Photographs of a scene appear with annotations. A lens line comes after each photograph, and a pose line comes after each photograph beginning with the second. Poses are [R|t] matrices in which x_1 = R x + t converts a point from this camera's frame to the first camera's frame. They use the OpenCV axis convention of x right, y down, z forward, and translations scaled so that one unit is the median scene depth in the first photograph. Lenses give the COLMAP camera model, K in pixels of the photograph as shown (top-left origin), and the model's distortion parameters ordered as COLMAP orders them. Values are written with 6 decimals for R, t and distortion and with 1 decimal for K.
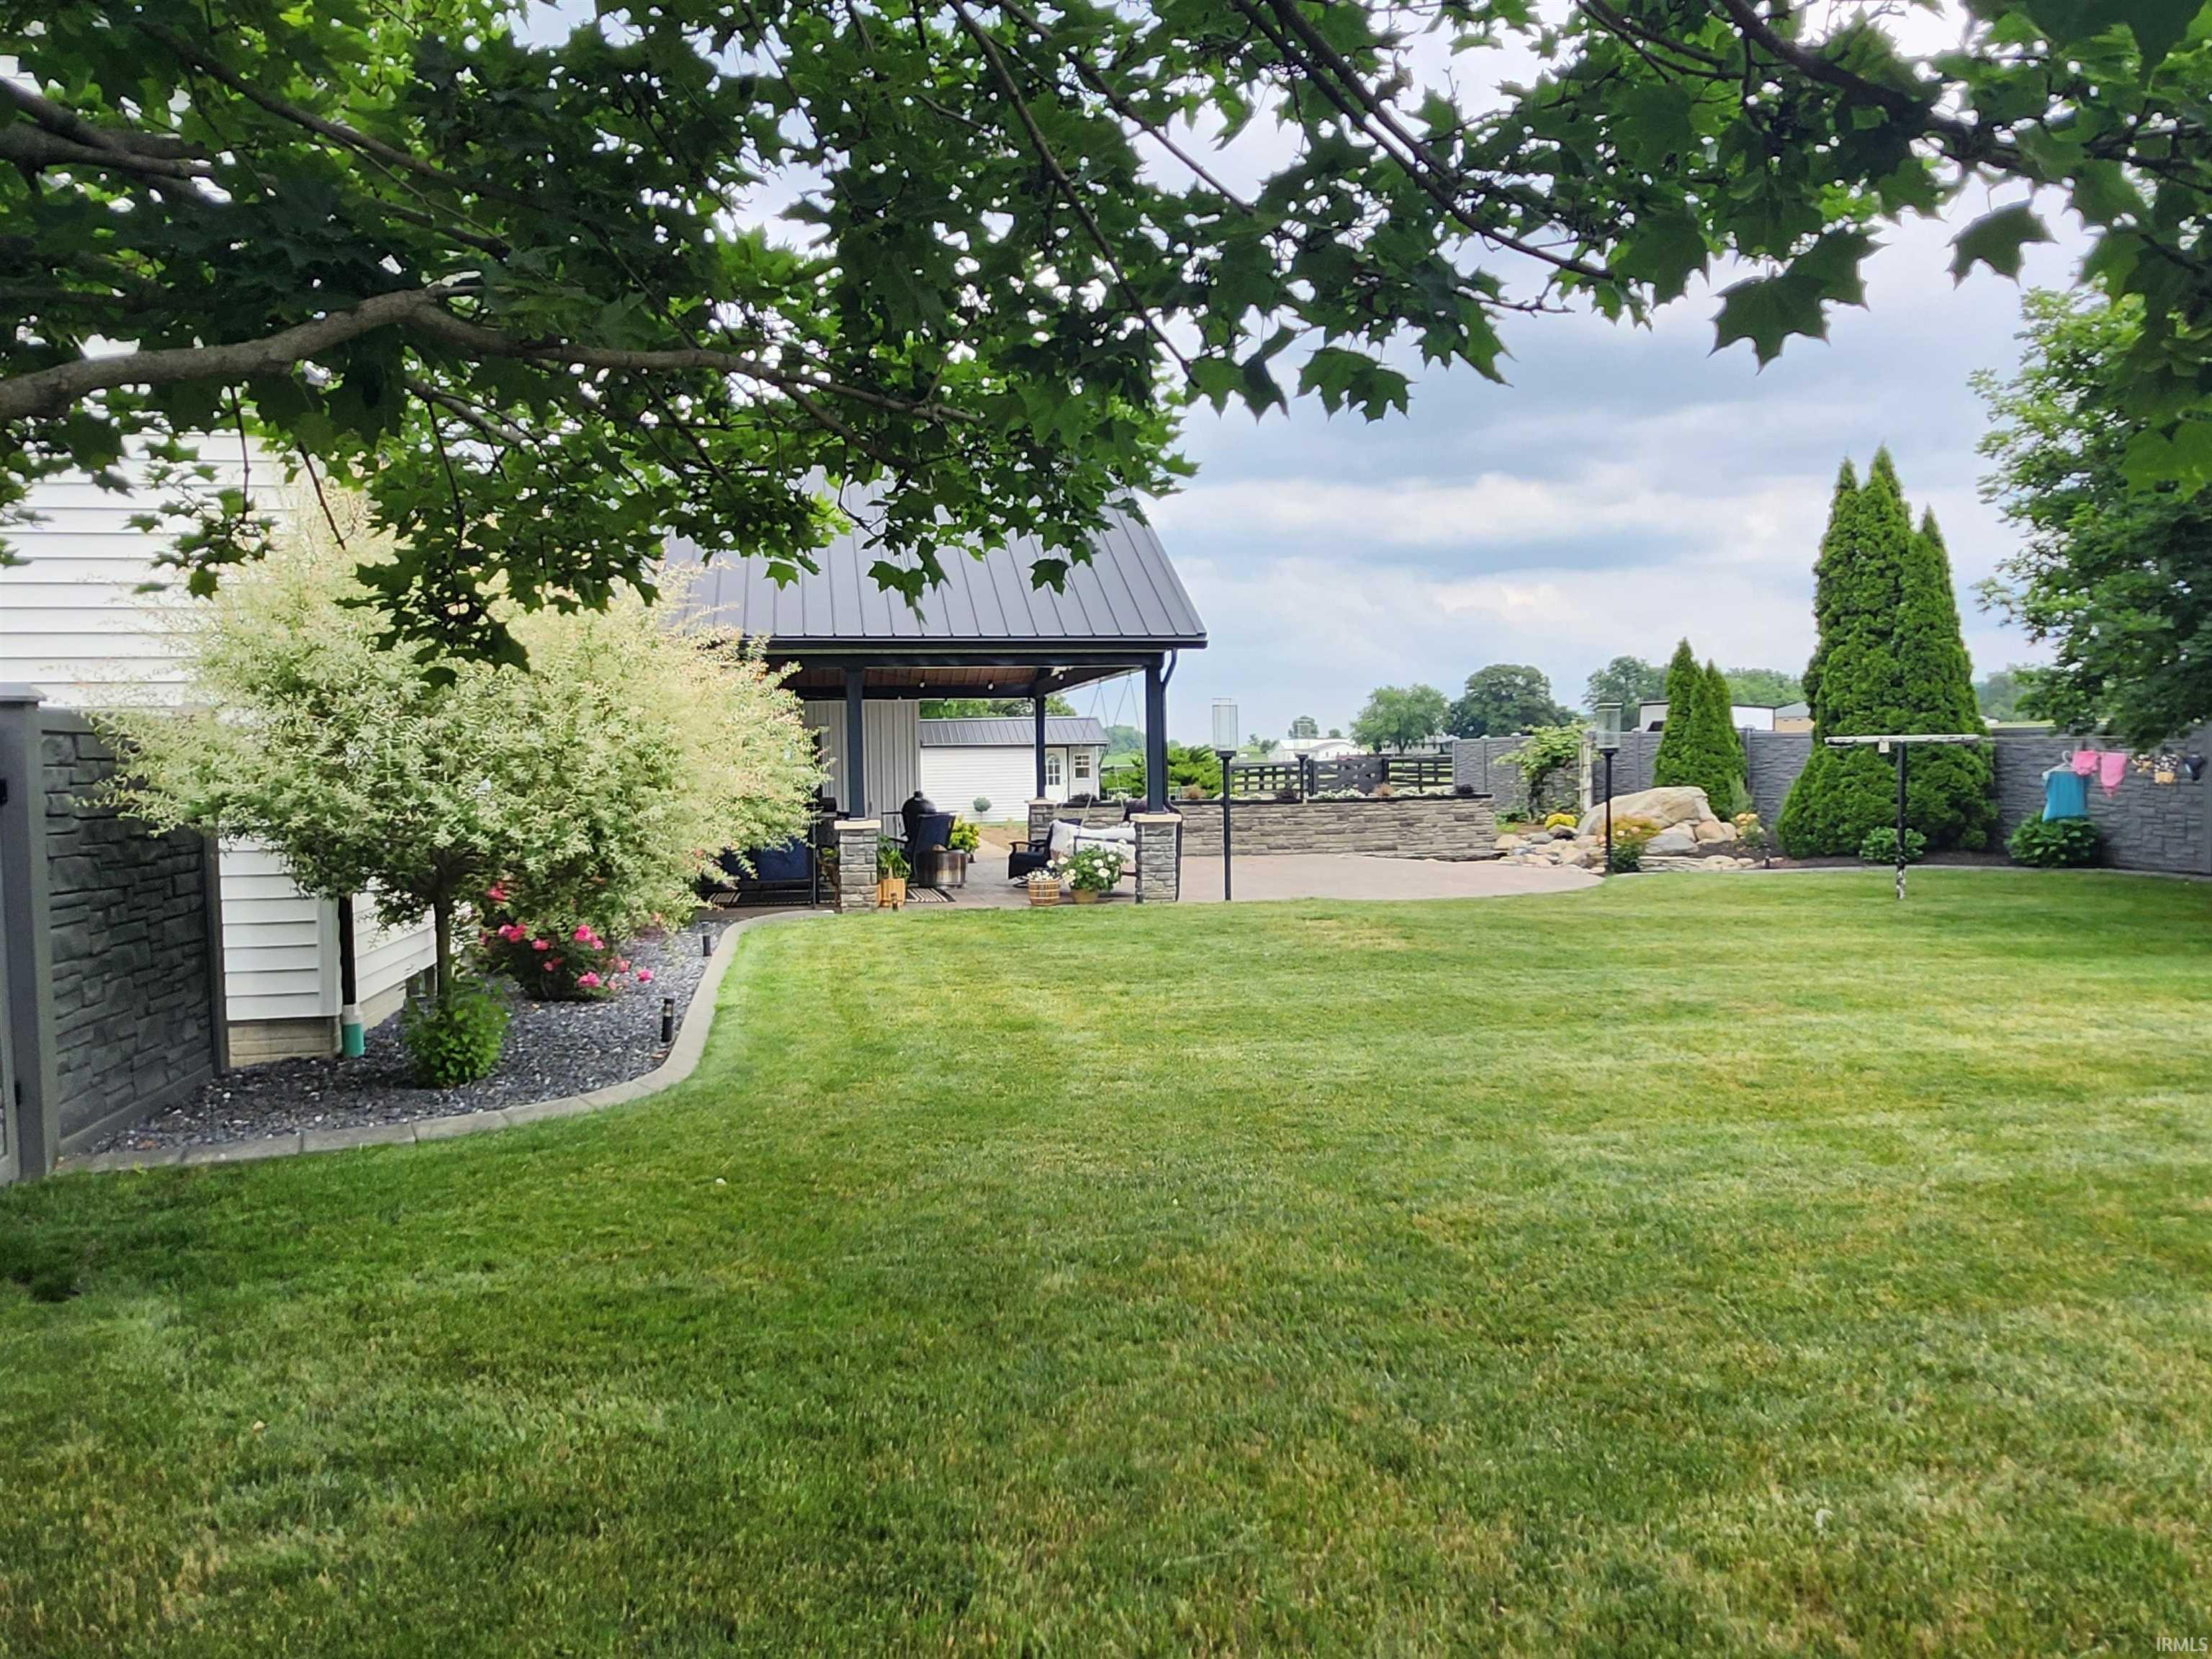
lens RADIAL K [[1720.0, 0, 1106.0], [0, 1720.0, 829.5], [0, 0, 1]] dist [0.046946, 0.000570]
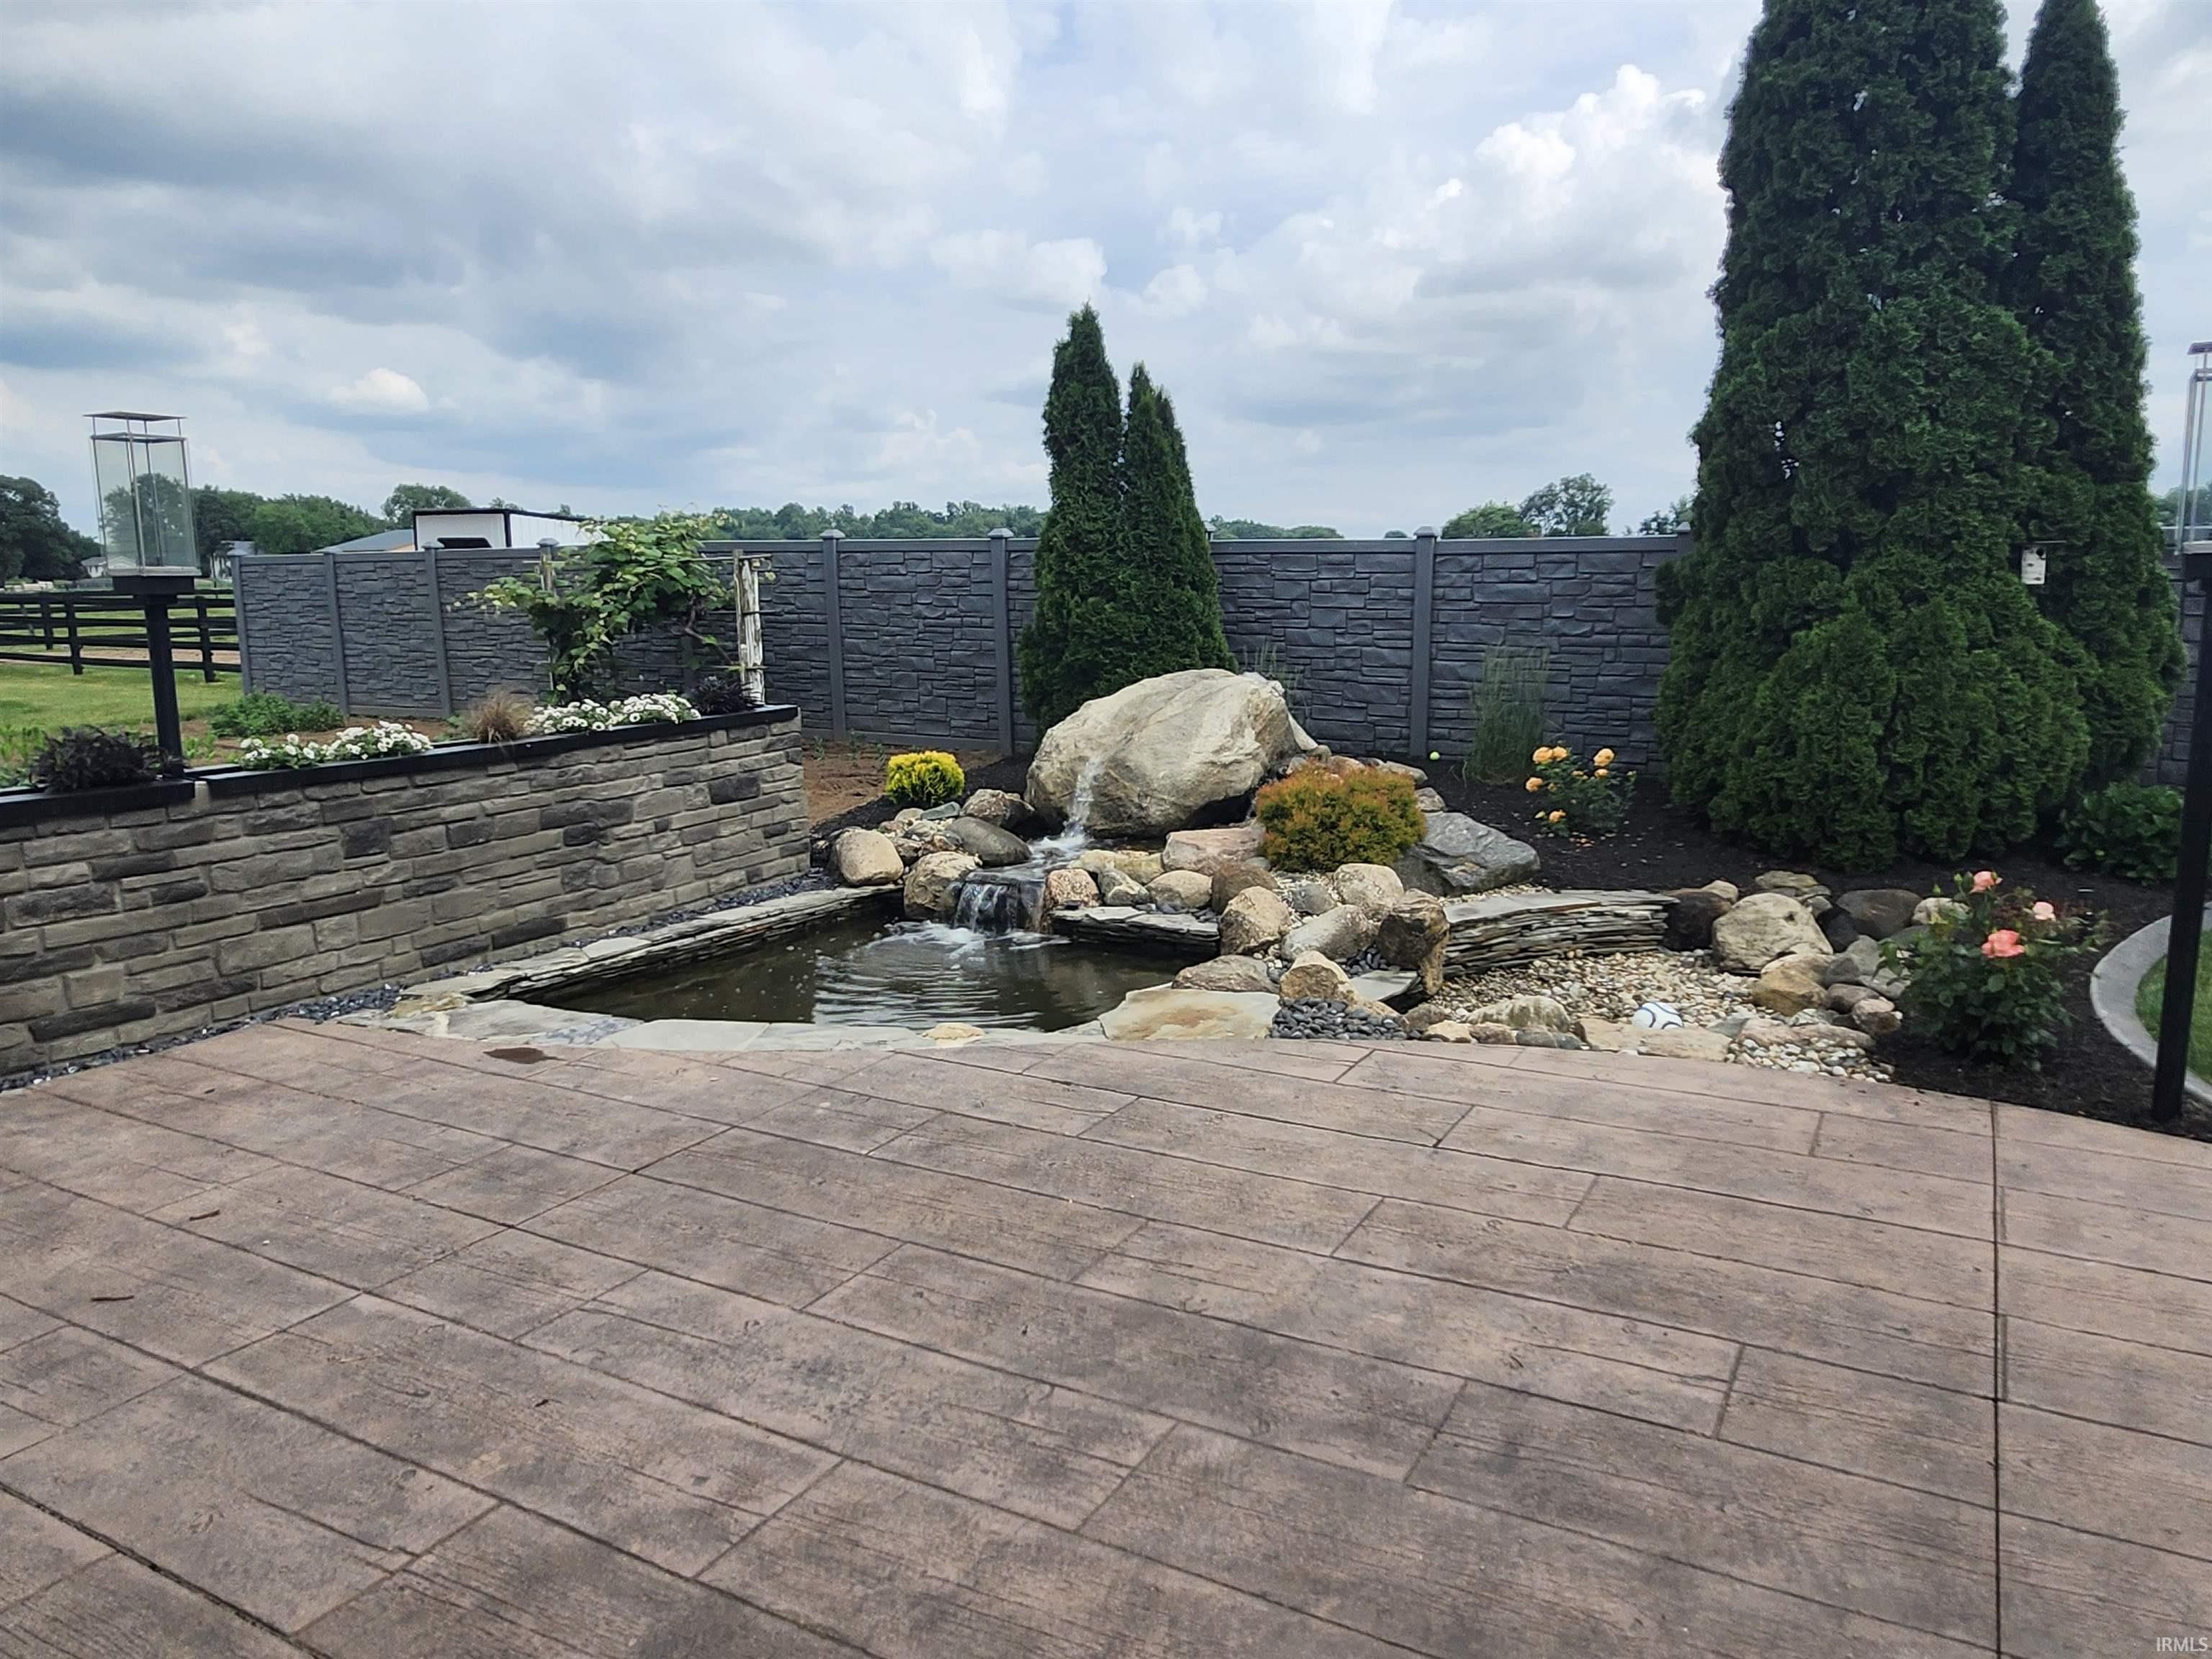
lens RADIAL K [[1567.2, 0, 1106.0], [0, 1567.2, 829.5], [0, 0, 1]] dist [-0.001177, -0.000293]
pose [[0.627631, -0.120872, 0.769071, 0.031361], [0.040787, 0.991622, 0.122563, -0.030818], [-0.777442, -0.045556, 0.627303, 0.755949]]
